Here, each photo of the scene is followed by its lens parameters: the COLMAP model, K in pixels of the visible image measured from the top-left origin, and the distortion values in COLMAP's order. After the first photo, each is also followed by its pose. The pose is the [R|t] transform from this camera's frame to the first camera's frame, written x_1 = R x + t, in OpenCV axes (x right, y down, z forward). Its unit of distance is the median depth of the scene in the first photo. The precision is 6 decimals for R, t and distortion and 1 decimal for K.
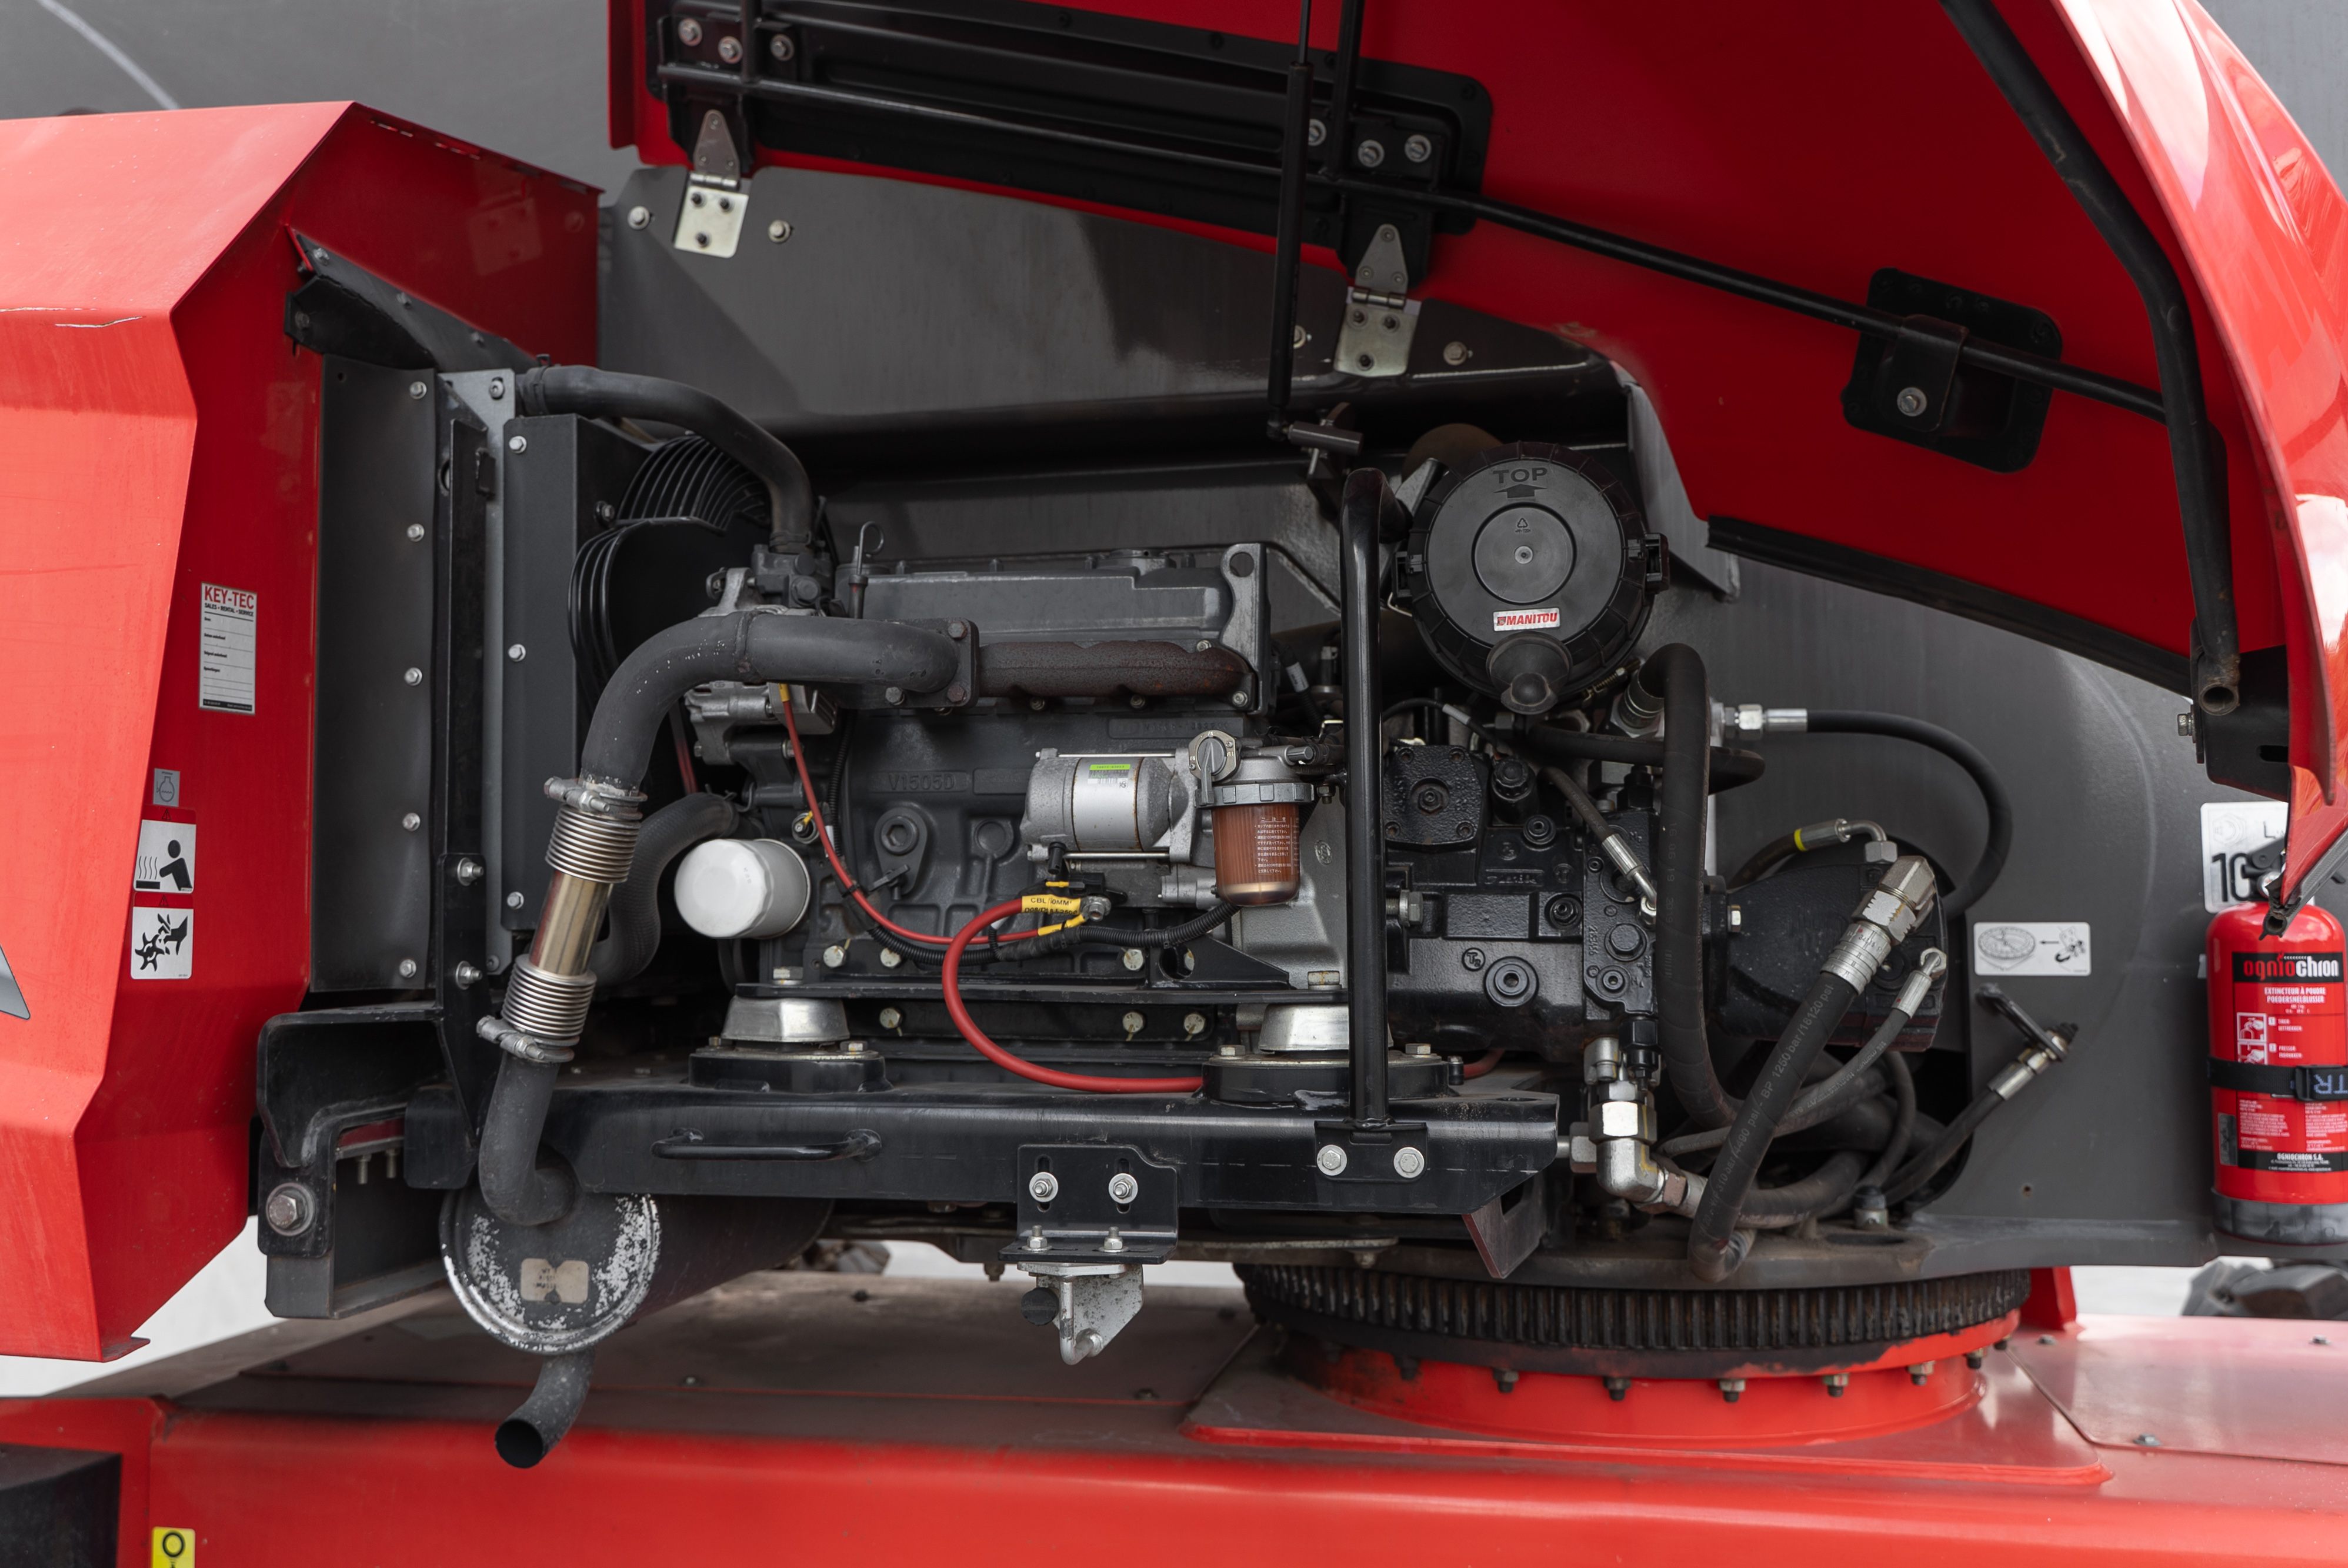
lens RADIAL K [[2156.5, 0, 1170.6], [0, 2156.5, 778.4], [0, 0, 1]] dist [0.001175, 0.000000]
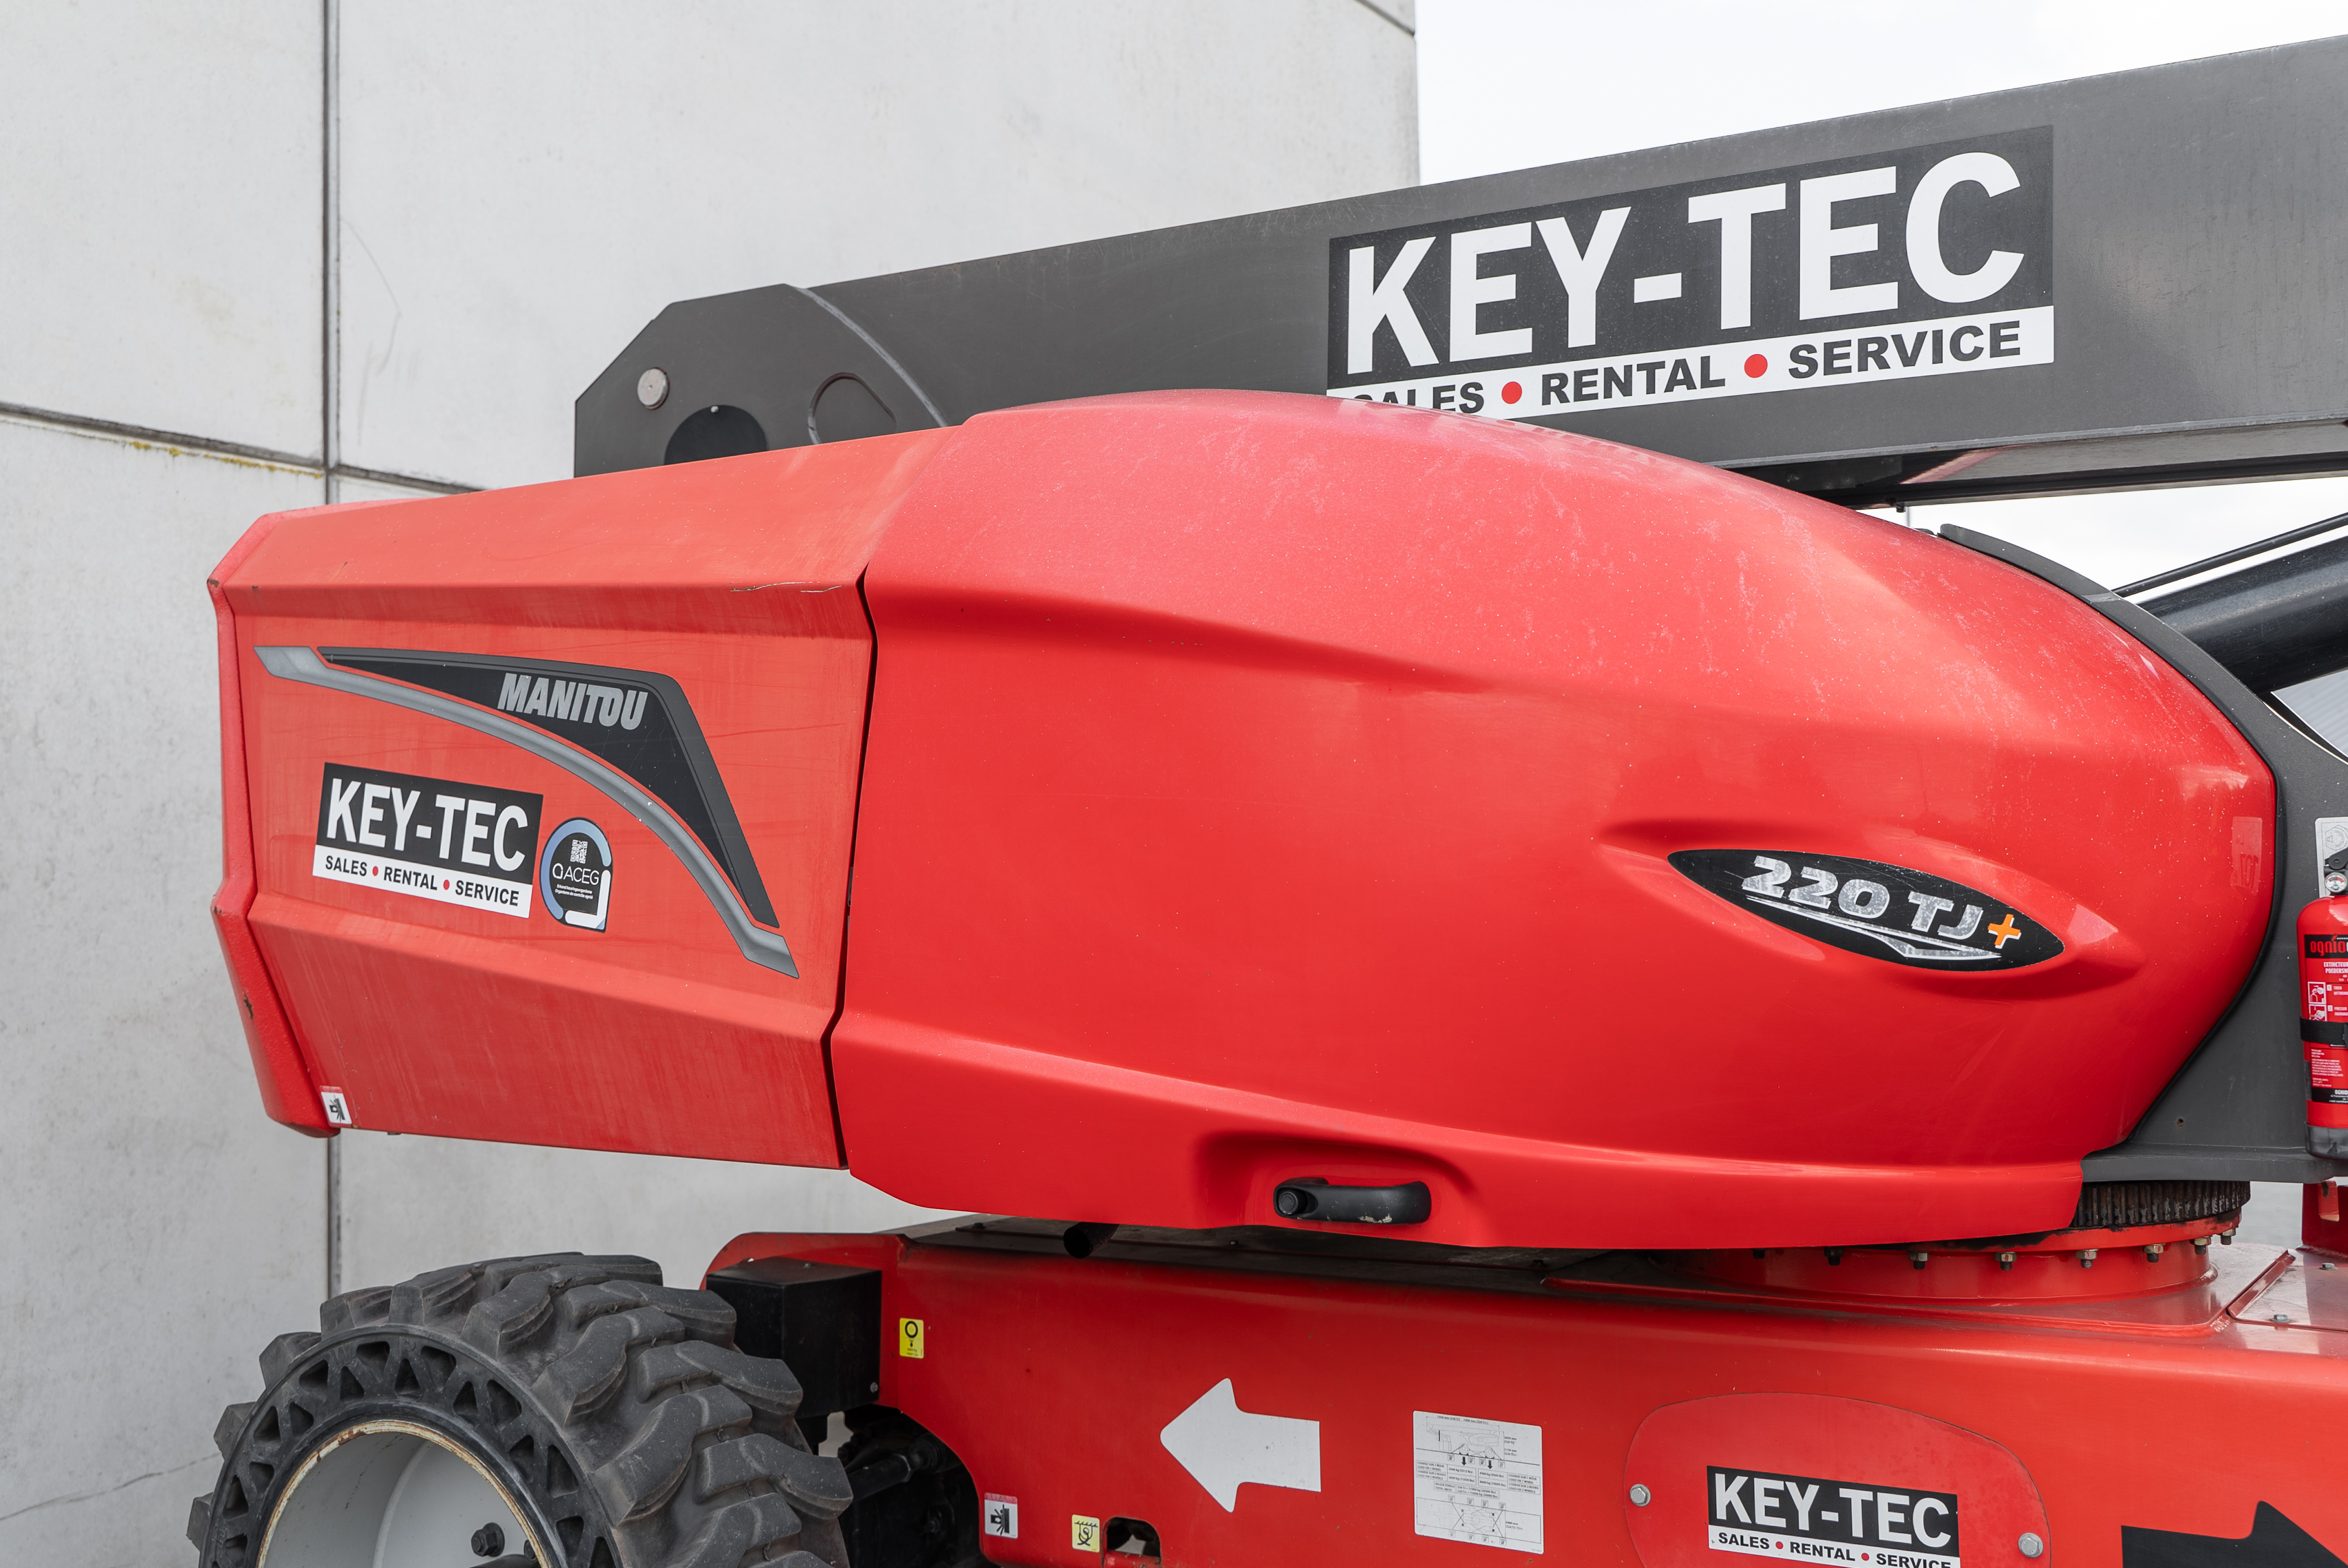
lens RADIAL K [[2404.2, 0, 1176.2], [0, 2404.2, 788.7], [0, 0, 1]] dist [0.002364, 0.000000]
pose [[0.931030, -0.030635, -0.363654, 0.394189], [0.031788, 0.999491, -0.002813, -0.024959], [0.363555, -0.008941, 0.931530, -0.596058]]
